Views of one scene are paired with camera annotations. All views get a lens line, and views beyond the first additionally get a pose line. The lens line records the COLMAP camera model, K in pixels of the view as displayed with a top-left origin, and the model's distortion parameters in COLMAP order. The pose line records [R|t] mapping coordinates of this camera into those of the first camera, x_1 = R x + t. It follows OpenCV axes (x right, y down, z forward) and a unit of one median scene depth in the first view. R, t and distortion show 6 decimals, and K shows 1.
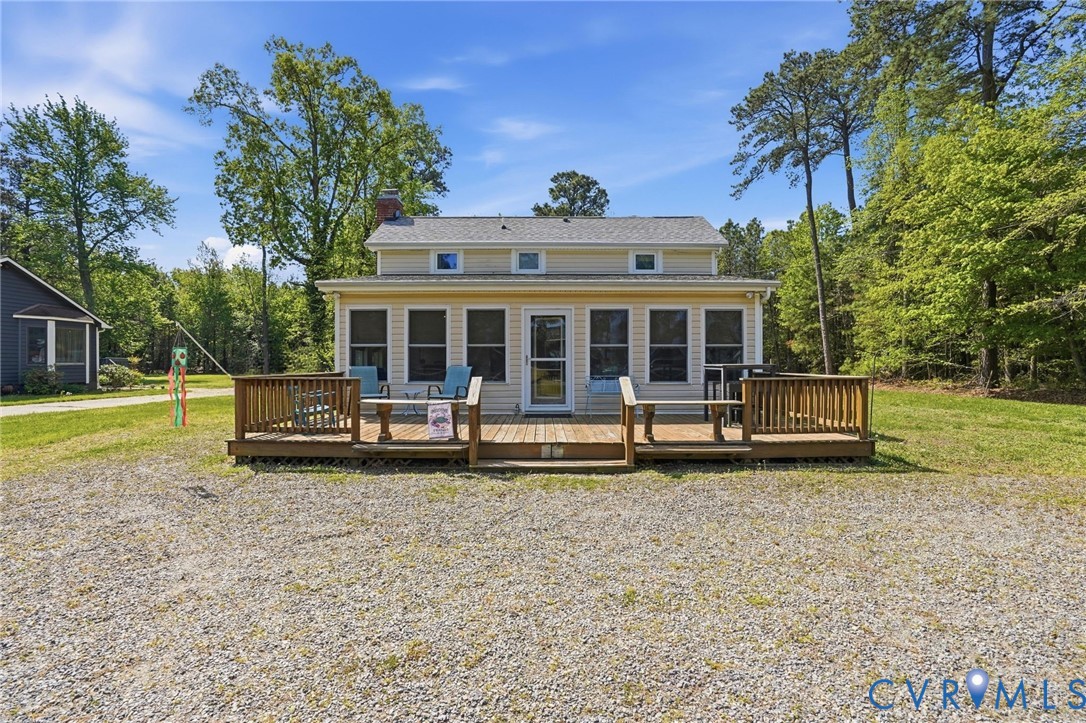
lens RADIAL K [[507.5, 0, 548.4], [0, 507.5, 358.8], [0, 0, 1]] dist [-0.048697, 0.017424]
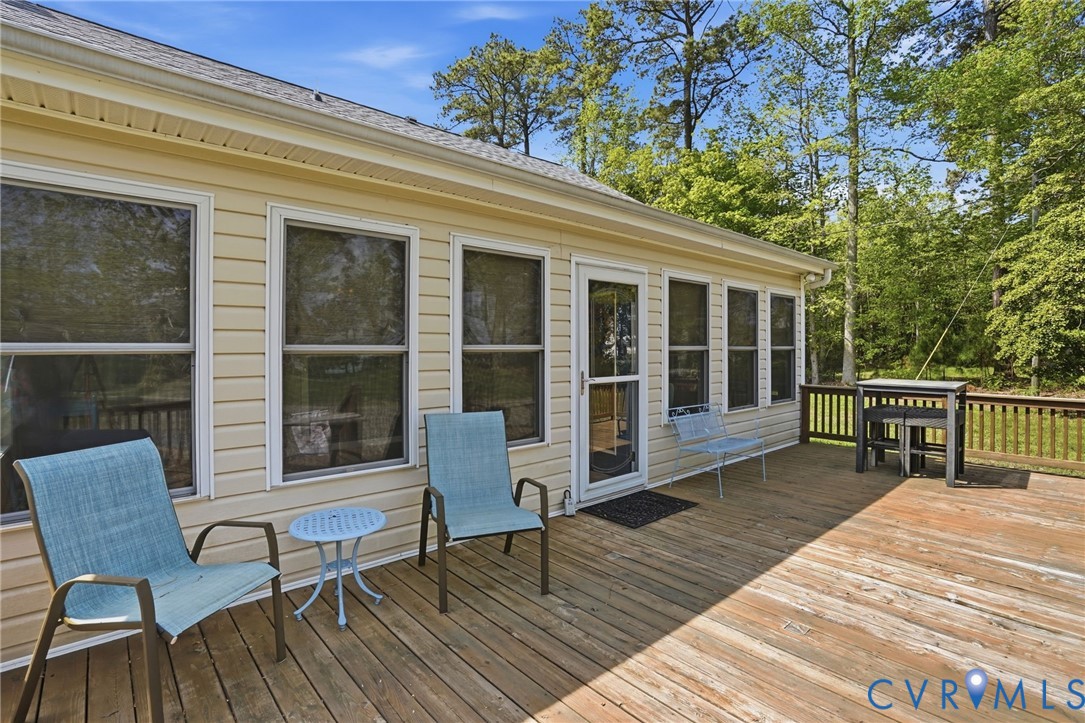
lens RADIAL K [[519.6, 0, 542.5], [0, 519.6, 361.5], [0, 0, 1]] dist [-0.058560, 0.020936]
pose [[0.744720, -0.015396, 0.667199, -0.360390], [0.000458, 0.999745, 0.022558, -0.025258], [-0.667377, -0.016494, 0.744538, 0.690902]]
